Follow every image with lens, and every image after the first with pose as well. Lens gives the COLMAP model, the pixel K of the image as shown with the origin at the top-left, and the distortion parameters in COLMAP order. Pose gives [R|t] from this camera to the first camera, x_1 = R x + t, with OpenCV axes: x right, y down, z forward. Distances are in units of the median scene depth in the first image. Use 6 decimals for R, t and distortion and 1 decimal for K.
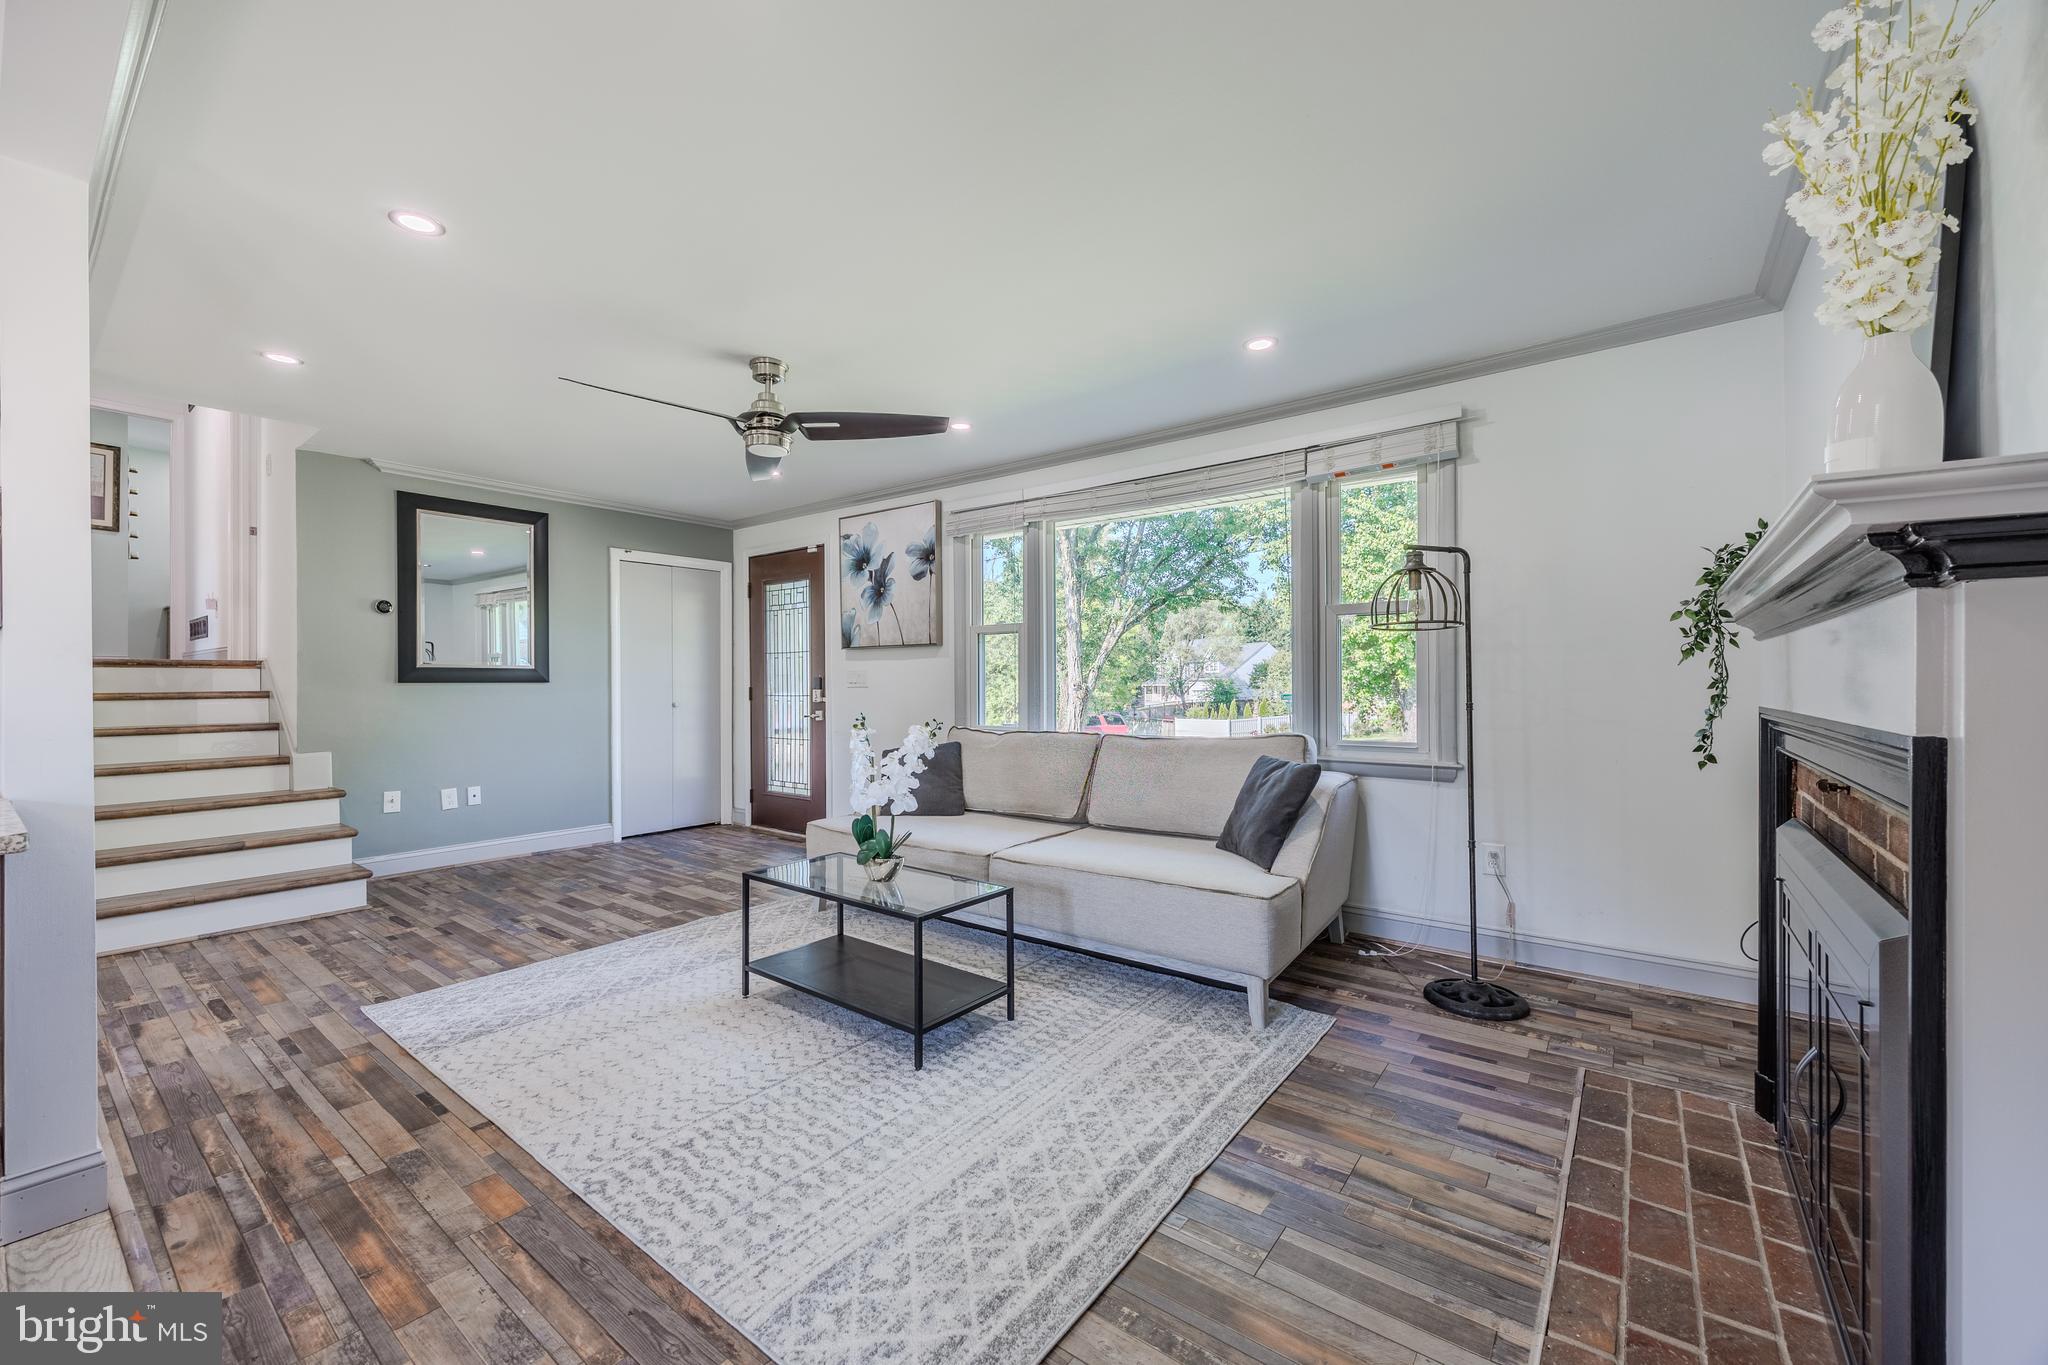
lens RADIAL K [[800.7, 0, 1012.9], [0, 800.7, 684.7], [0, 0, 1]] dist [0.001752, 0.000087]
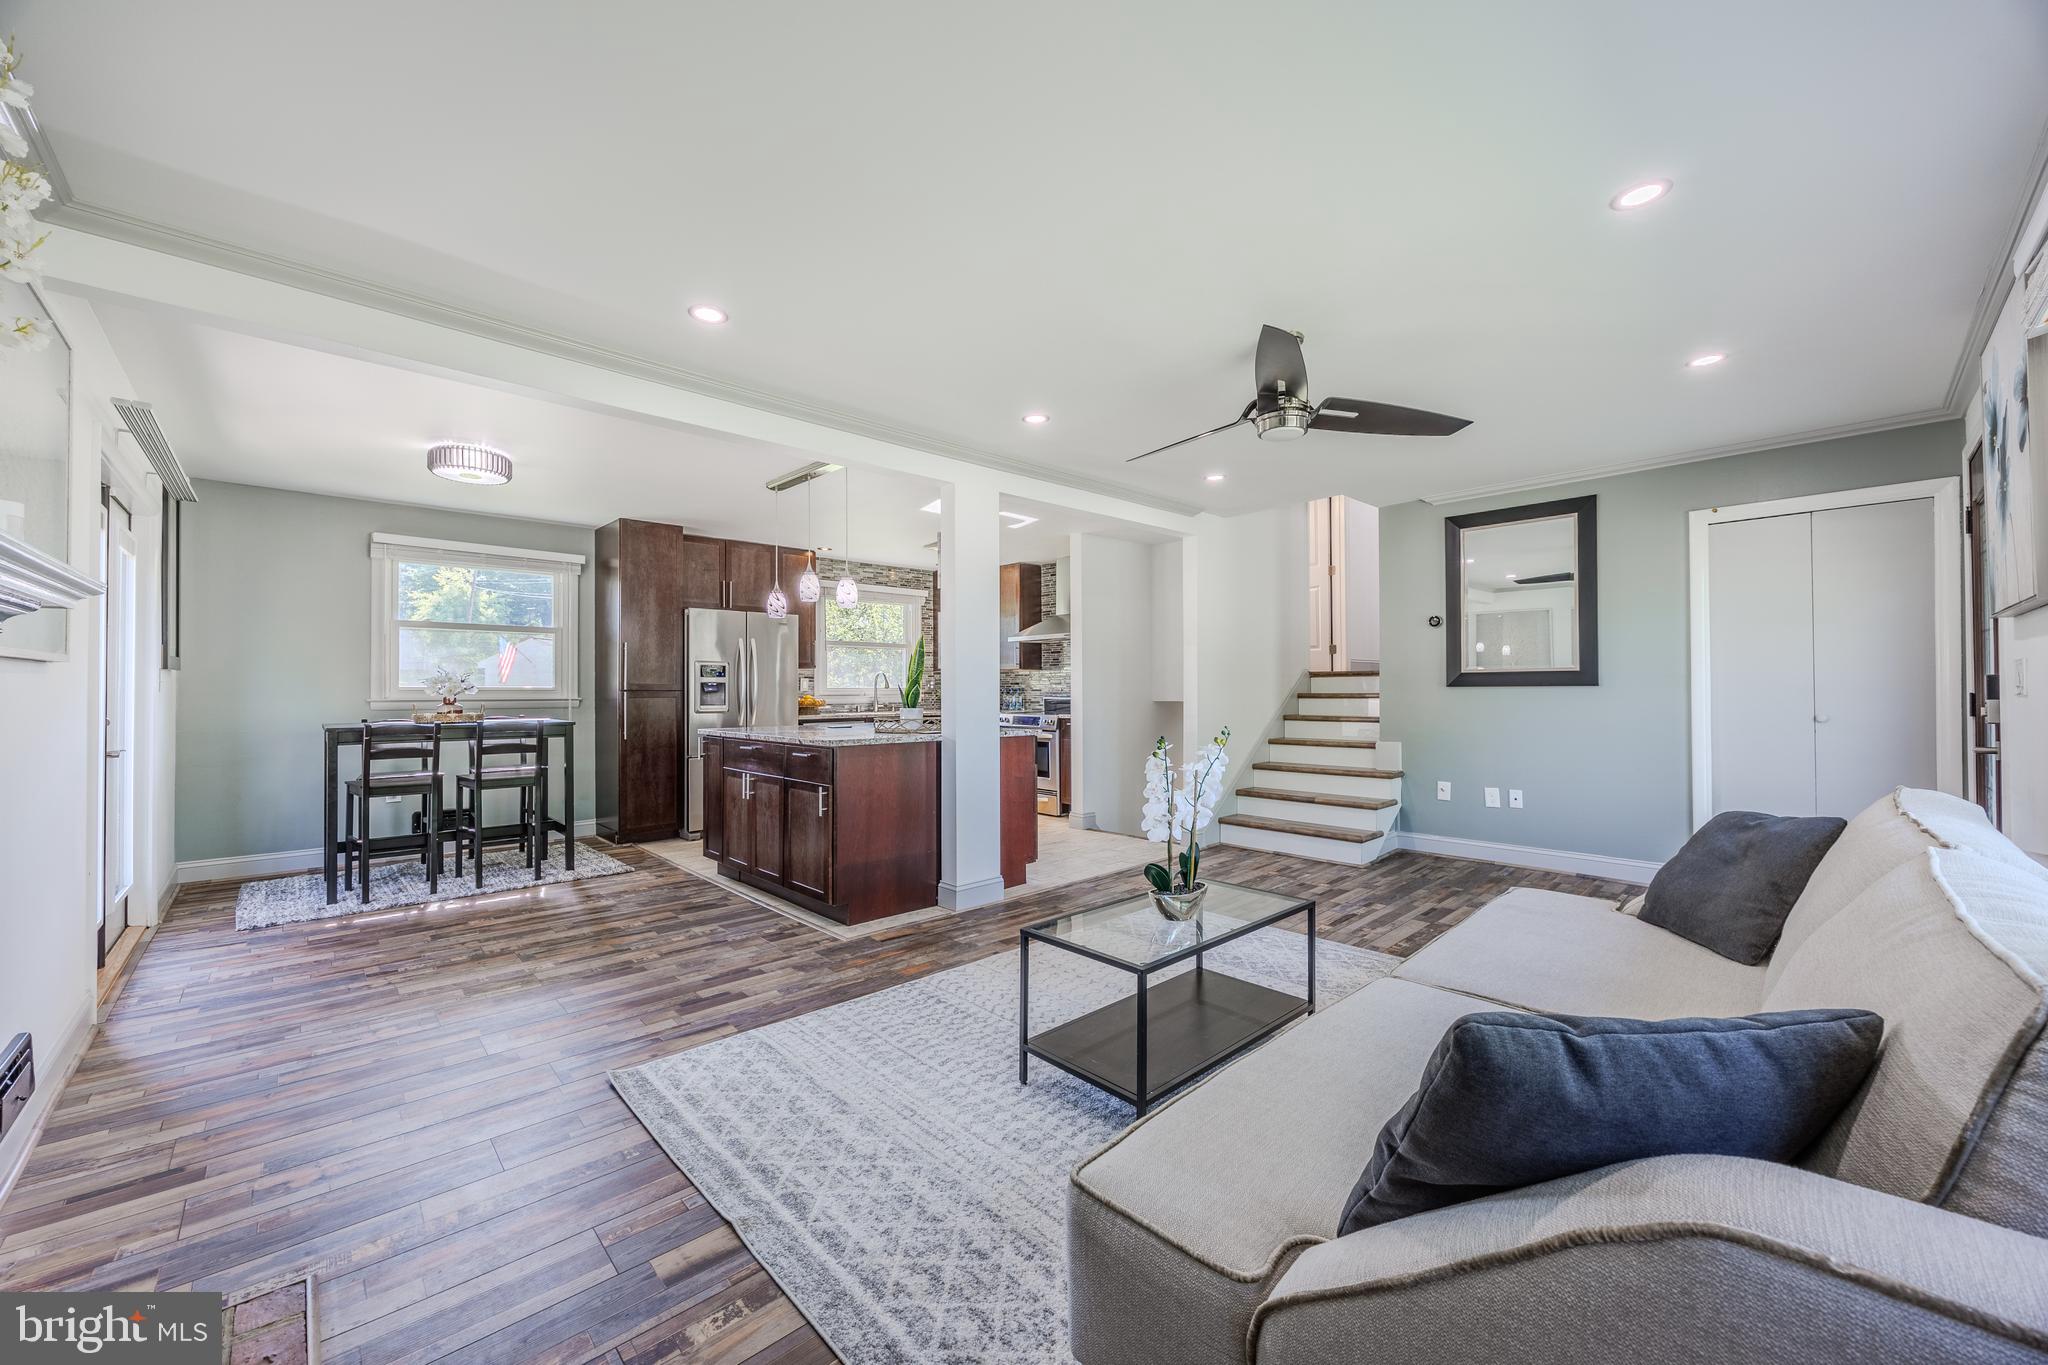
lens RADIAL K [[772.9, 0, 1015.4], [0, 772.9, 685.2], [0, 0, 1]] dist [-0.001824, -0.000127]
pose [[-0.158363, -0.002122, -0.987379, 0.653887], [0.004195, 0.999987, -0.002822, -0.007514], [0.987372, -0.004589, -0.158352, 0.901773]]
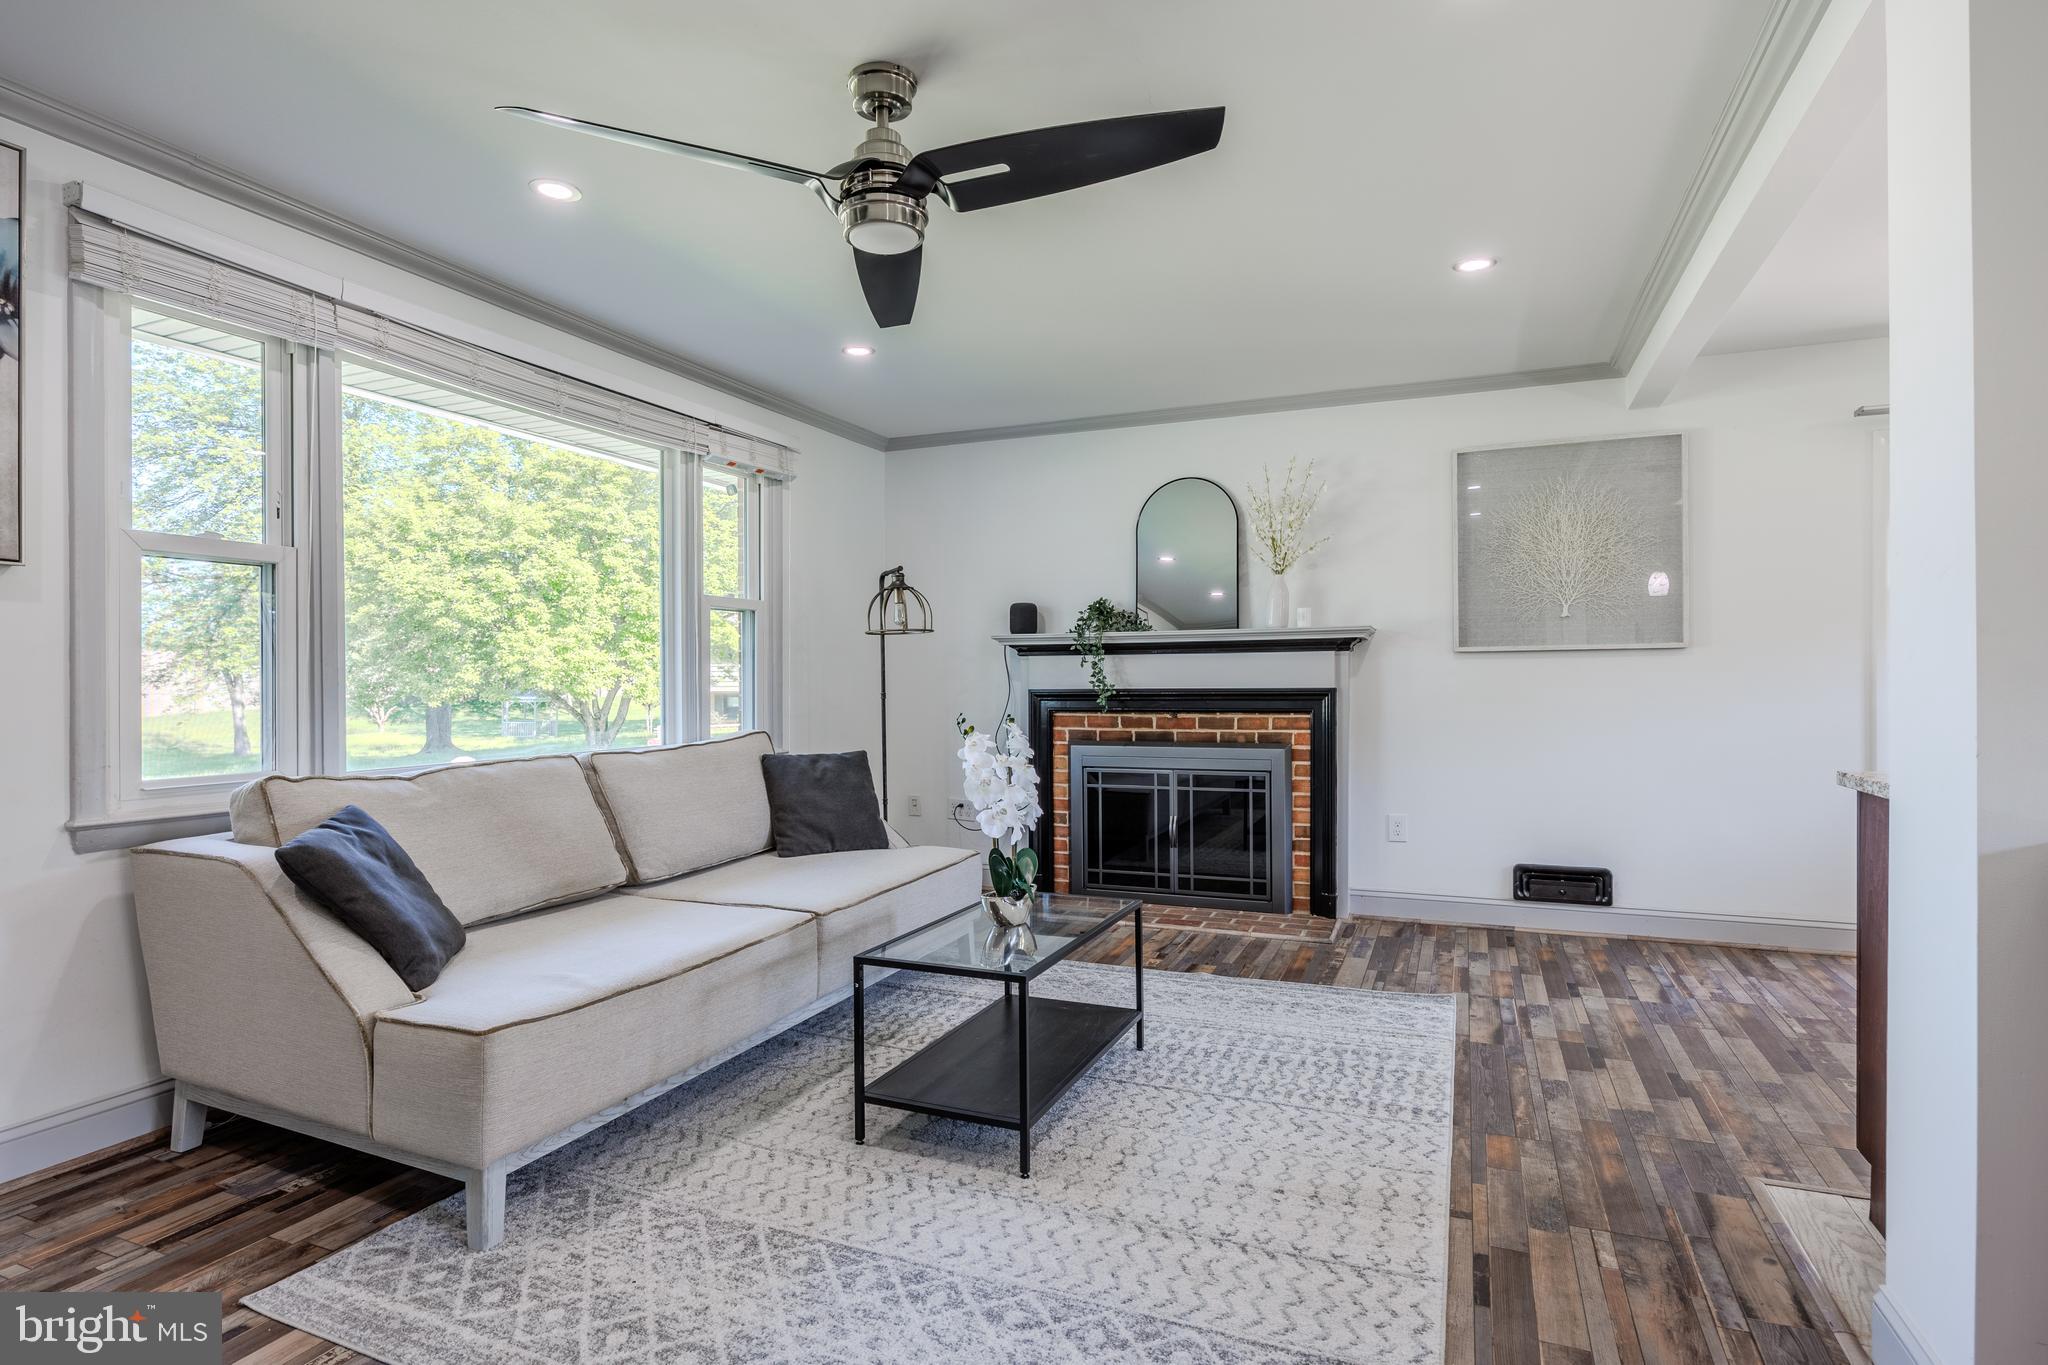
lens RADIAL K [[1066.1, 0, 1015.7], [0, 1066.1, 683.4], [0, 0, 1]] dist [-0.005168, -0.001136]
pose [[-0.258415, 0.002258, 0.966031, -1.099660], [0.006420, 0.999979, -0.000620, 0.008941], [-0.966013, 0.006042, -0.258424, 1.185352]]
